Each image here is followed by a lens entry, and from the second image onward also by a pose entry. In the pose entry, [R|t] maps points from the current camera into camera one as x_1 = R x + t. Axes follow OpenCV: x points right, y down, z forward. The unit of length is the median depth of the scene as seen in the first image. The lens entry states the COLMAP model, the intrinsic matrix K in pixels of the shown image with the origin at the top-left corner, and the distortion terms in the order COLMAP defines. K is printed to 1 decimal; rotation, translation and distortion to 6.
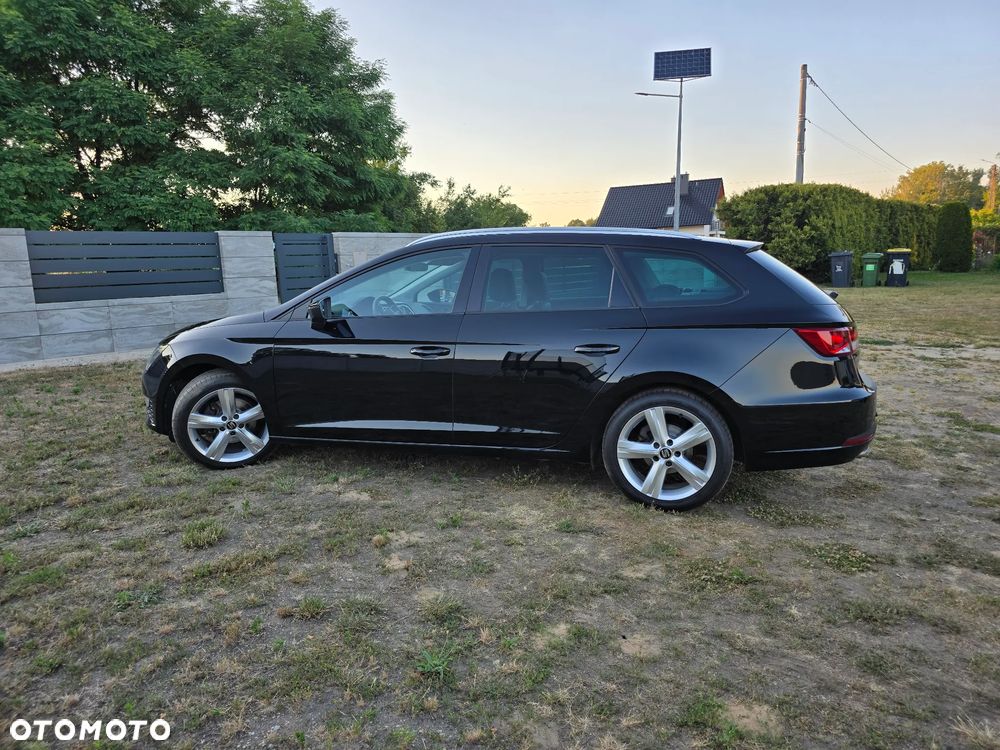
lens RADIAL K [[659.3, 0, 500.0], [0, 659.3, 375.0], [0, 0, 1]] dist [0.044203, -0.035969]
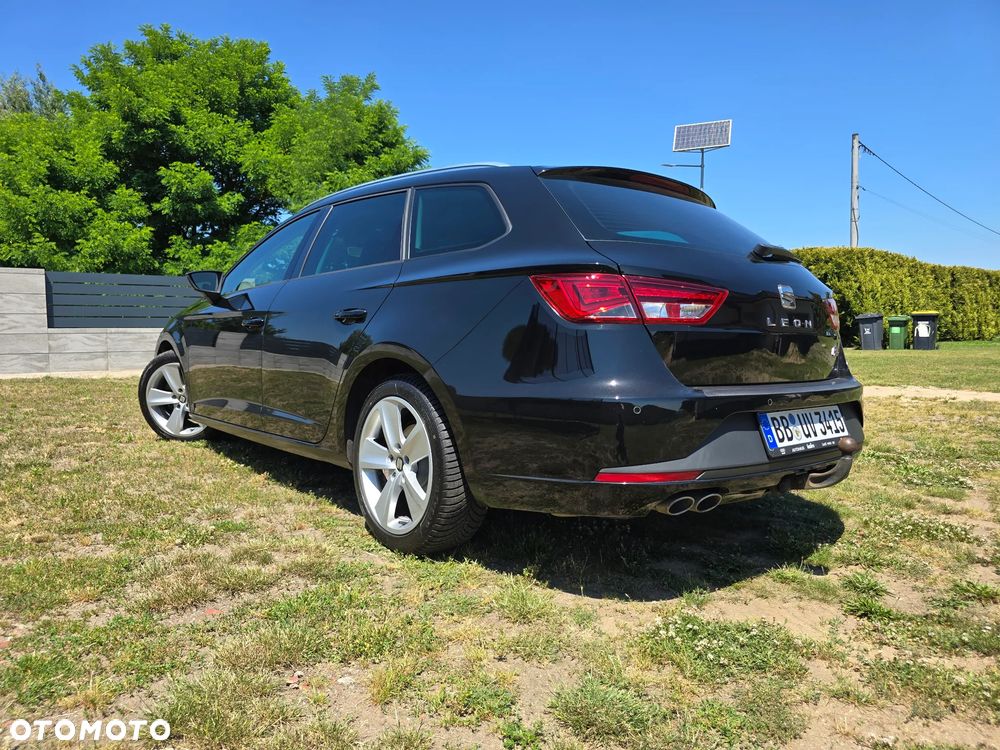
lens RADIAL K [[667.5, 0, 496.8], [0, 667.5, 376.0], [0, 0, 1]] dist [0.040945, -0.036868]
pose [[0.986705, 0.023975, -0.160741, 0.302121], [-0.041785, 0.993234, -0.108353, 0.074384], [0.157056, 0.113629, 0.981031, -0.094856]]
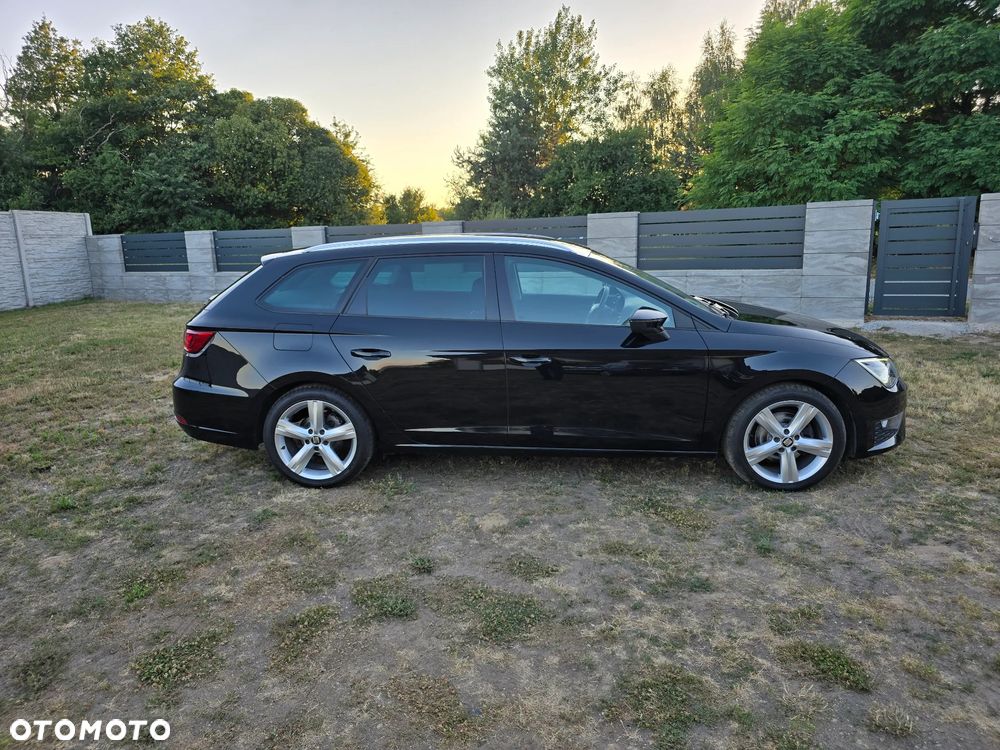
lens RADIAL K [[668.8, 0, 500.0], [0, 668.8, 375.0], [0, 0, 1]] dist [0.041690, -0.037841]
pose [[0.272065, 0.211428, -0.938764, 0.416422], [-0.146164, 0.973324, 0.176851, -0.087175], [0.951113, 0.089099, 0.295711, 0.333683]]
